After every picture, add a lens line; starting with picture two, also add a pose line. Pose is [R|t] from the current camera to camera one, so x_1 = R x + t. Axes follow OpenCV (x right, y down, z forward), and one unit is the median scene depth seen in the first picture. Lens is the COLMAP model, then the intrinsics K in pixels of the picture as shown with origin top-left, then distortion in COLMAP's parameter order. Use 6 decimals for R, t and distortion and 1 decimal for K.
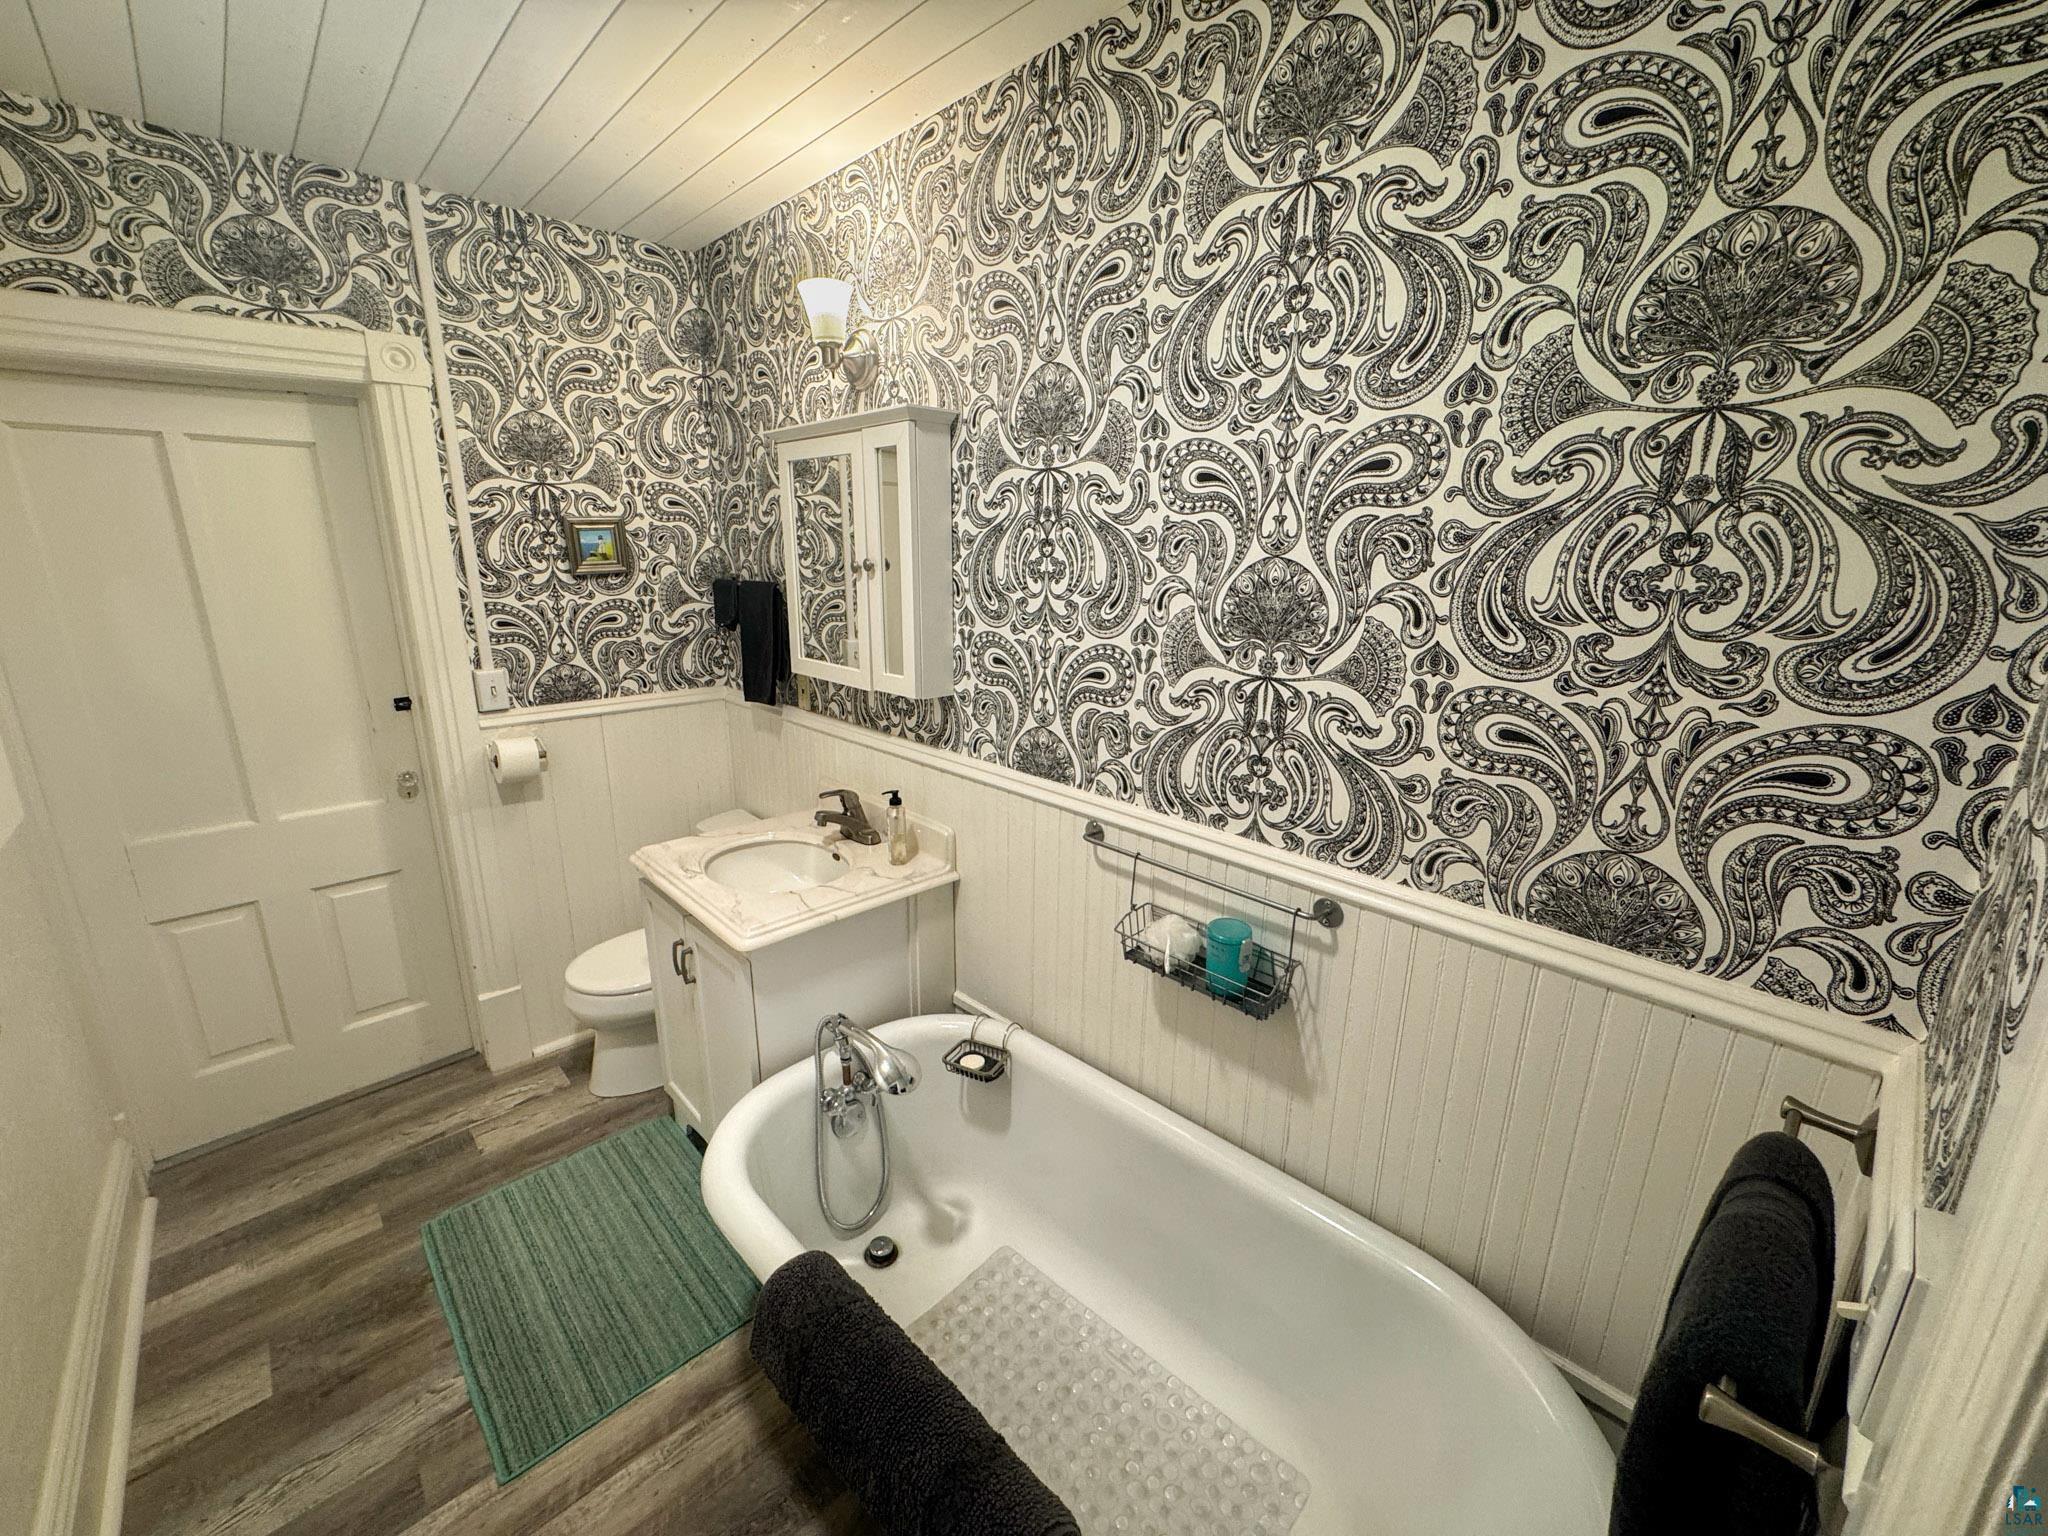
lens RADIAL K [[817.9, 0, 1014.8], [0, 817.9, 772.0], [0, 0, 1]] dist [-0.000656, -0.000510]
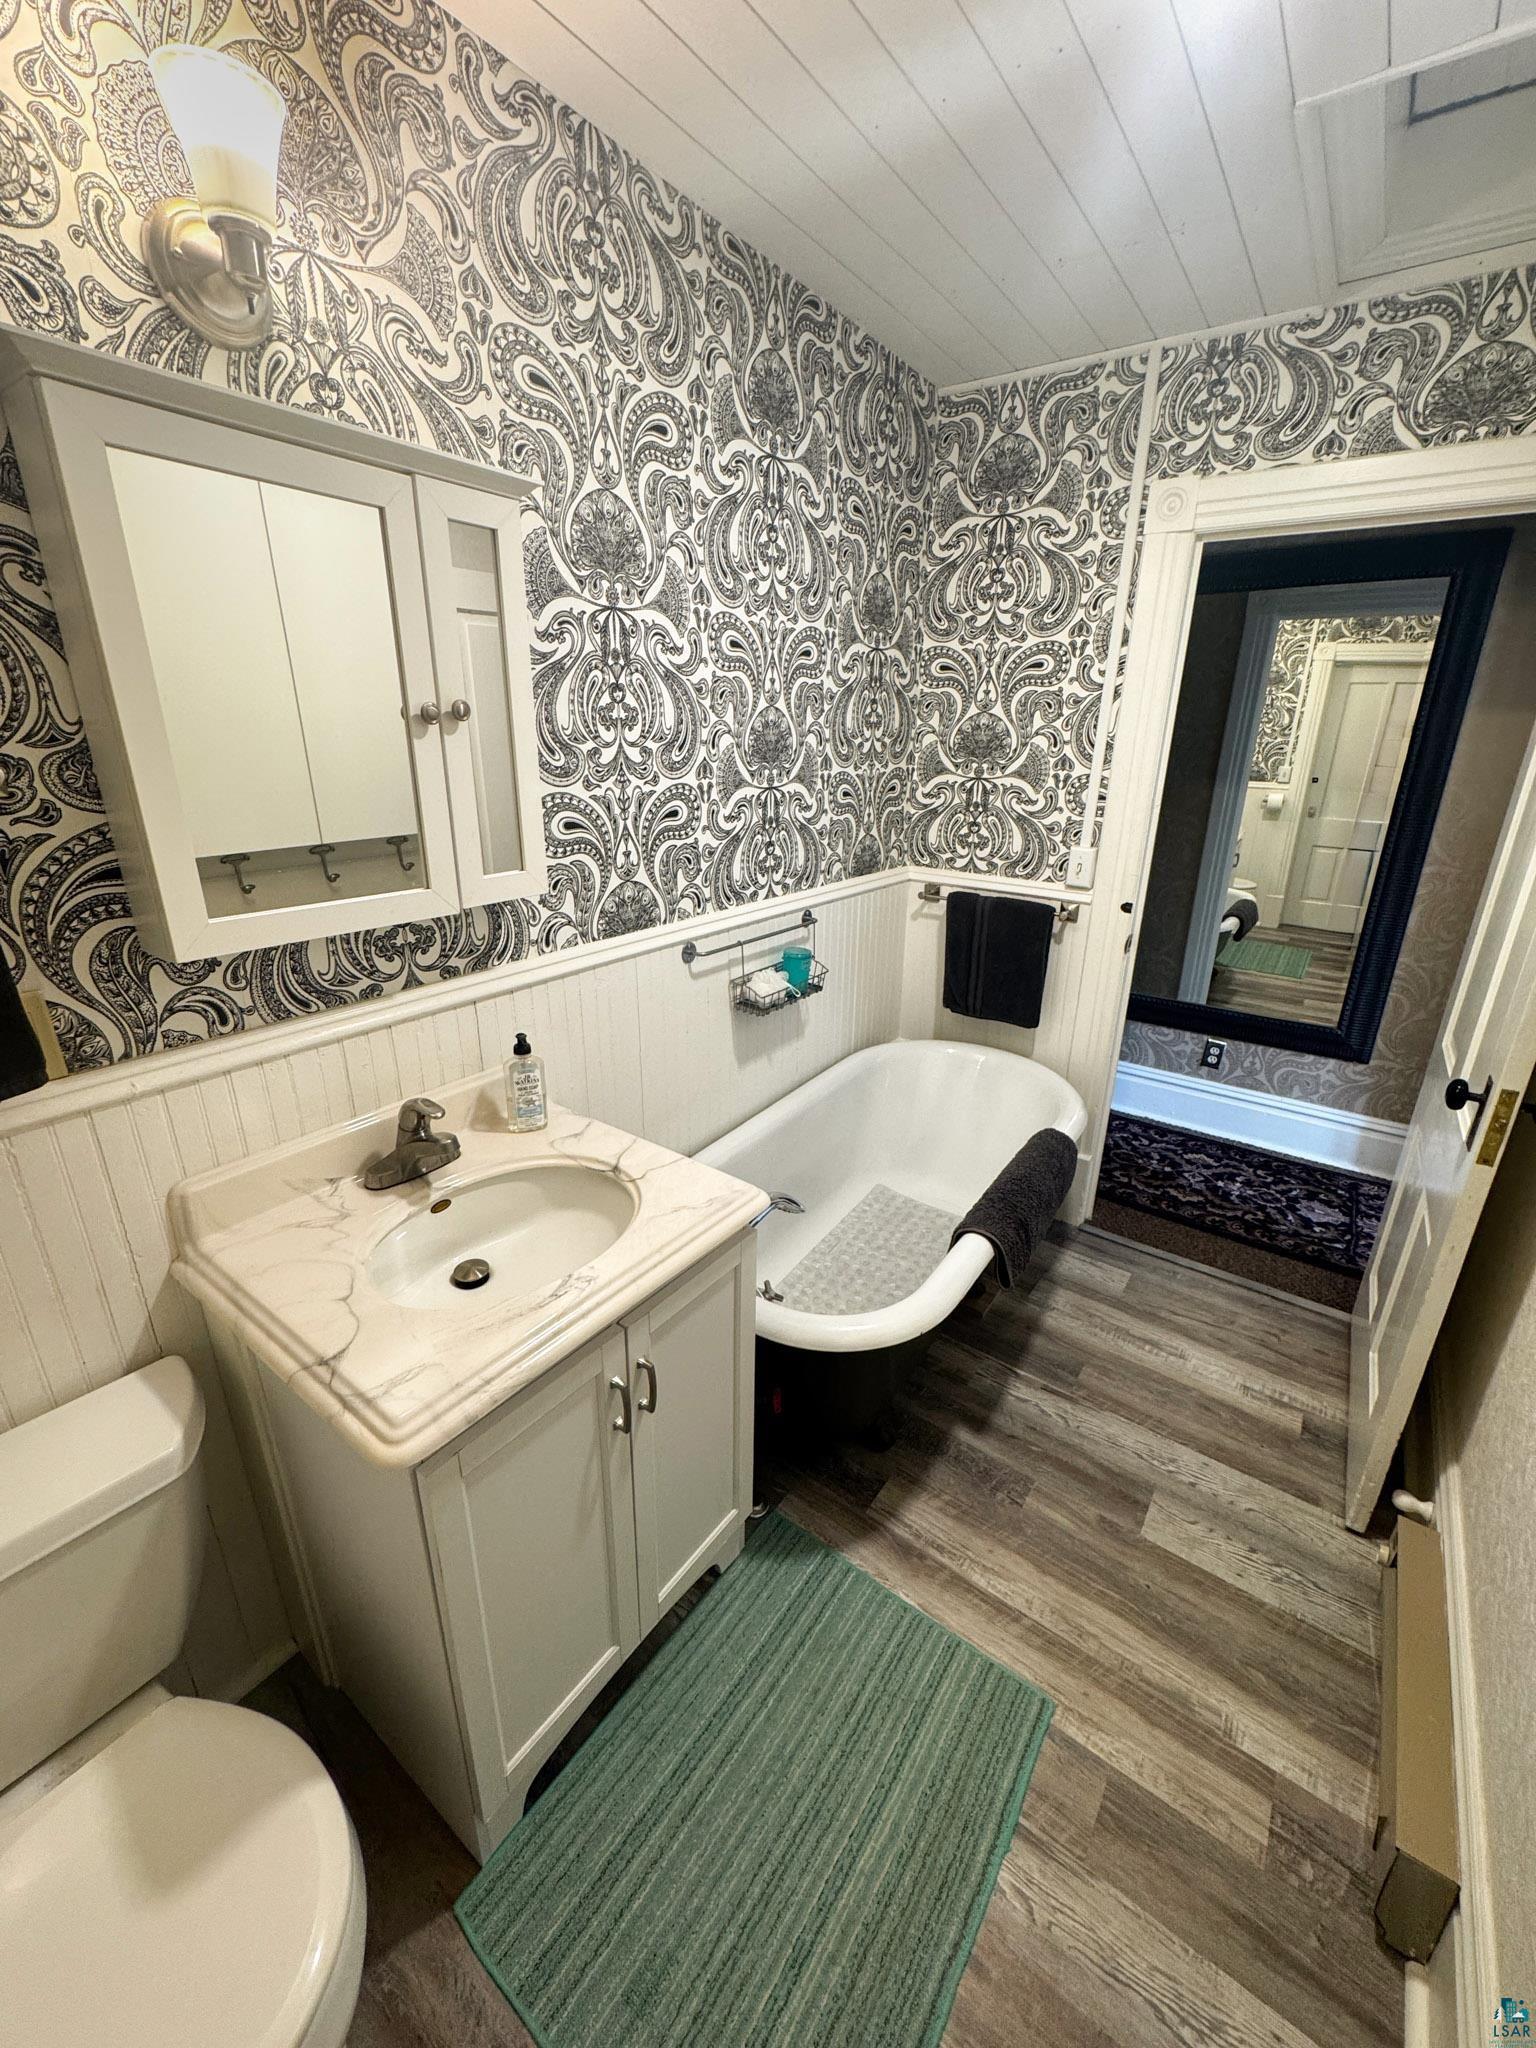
lens RADIAL K [[817.9, 0, 774.1], [0, 817.9, 1021.7], [0, 0, 1]] dist [-0.000656, -0.000510]
pose [[-0.185083, -0.349853, 0.918340, -1.213844], [0.238359, 0.890599, 0.387323, -0.306645], [-0.953378, 0.290581, -0.081444, 1.205257]]
